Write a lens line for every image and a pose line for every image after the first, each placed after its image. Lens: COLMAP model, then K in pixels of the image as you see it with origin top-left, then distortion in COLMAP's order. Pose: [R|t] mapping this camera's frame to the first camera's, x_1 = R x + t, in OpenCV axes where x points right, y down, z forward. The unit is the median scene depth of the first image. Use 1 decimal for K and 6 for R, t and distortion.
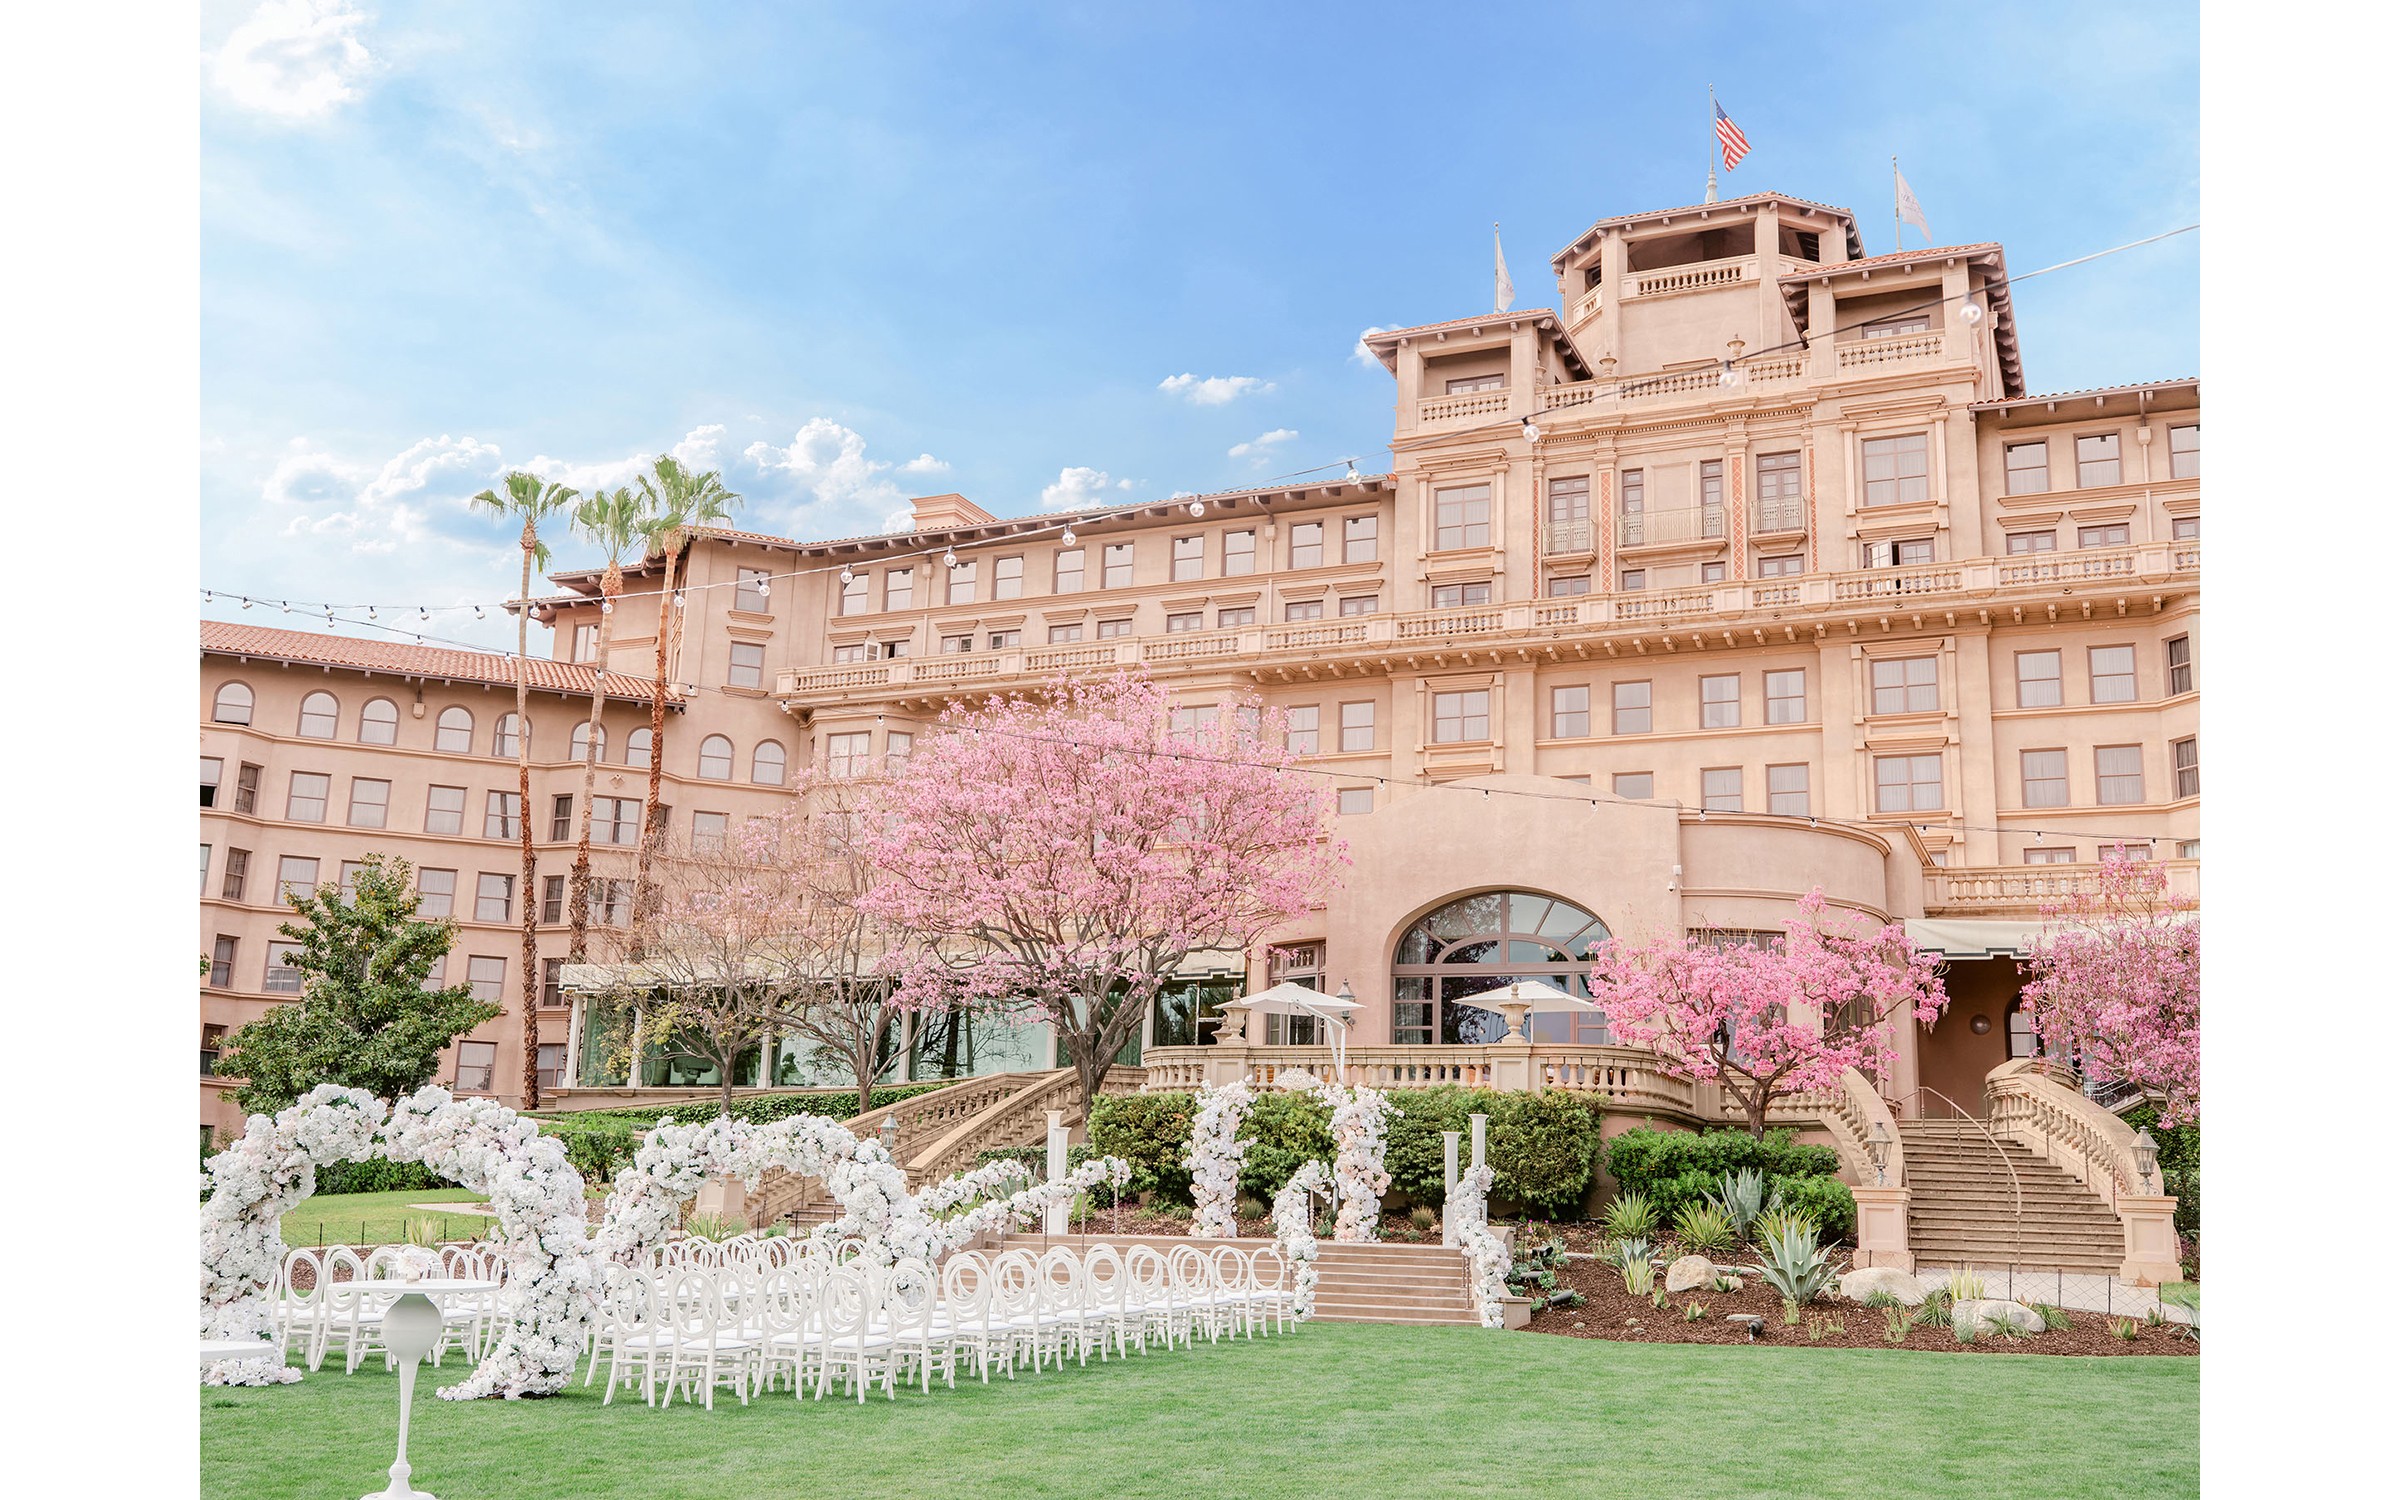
lens RADIAL K [[2155.0, 0, 1194.2], [0, 2155.0, 744.4], [0, 0, 1]] dist [0.012461, 0.003475]
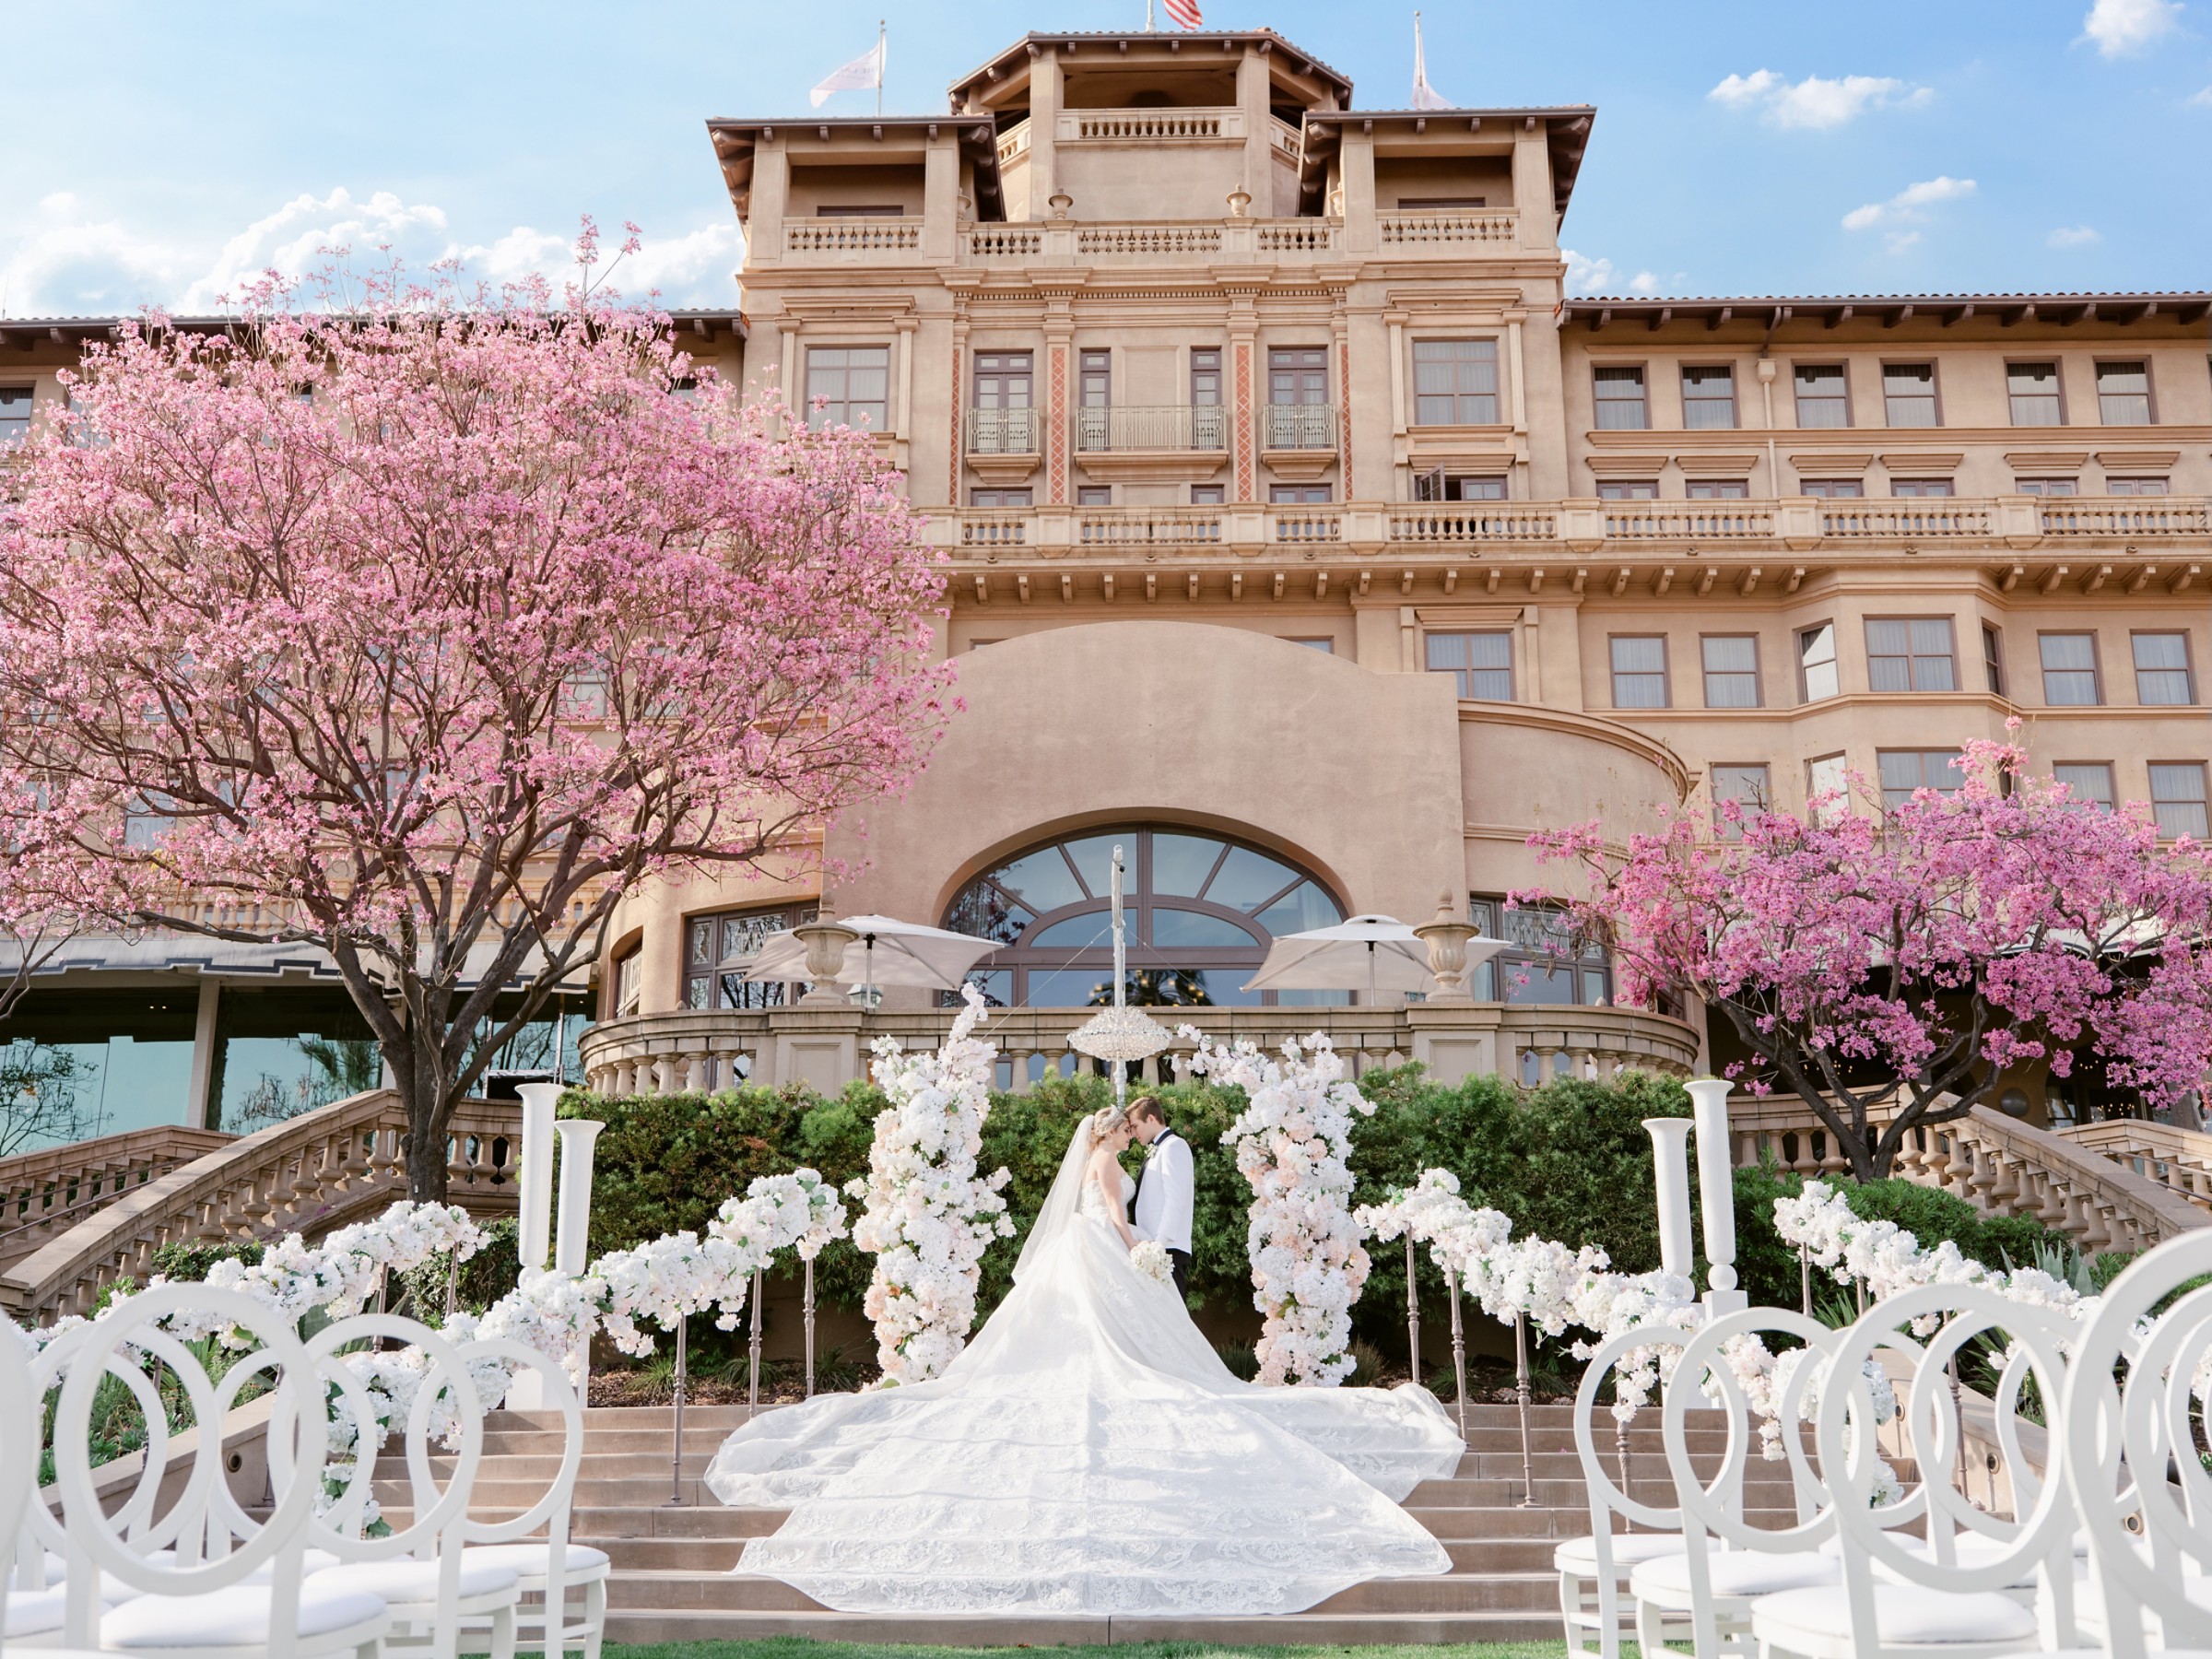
lens RADIAL K [[2297.6, 0, 1083.0], [0, 2297.6, 820.1], [0, 0, 1]] dist [0.015047, 0.000000]
pose [[0.923190, 0.078733, 0.376194, -0.072241], [-0.057036, 0.996020, -0.068487, 0.079048], [-0.380089, 0.041770, 0.924006, 0.318885]]
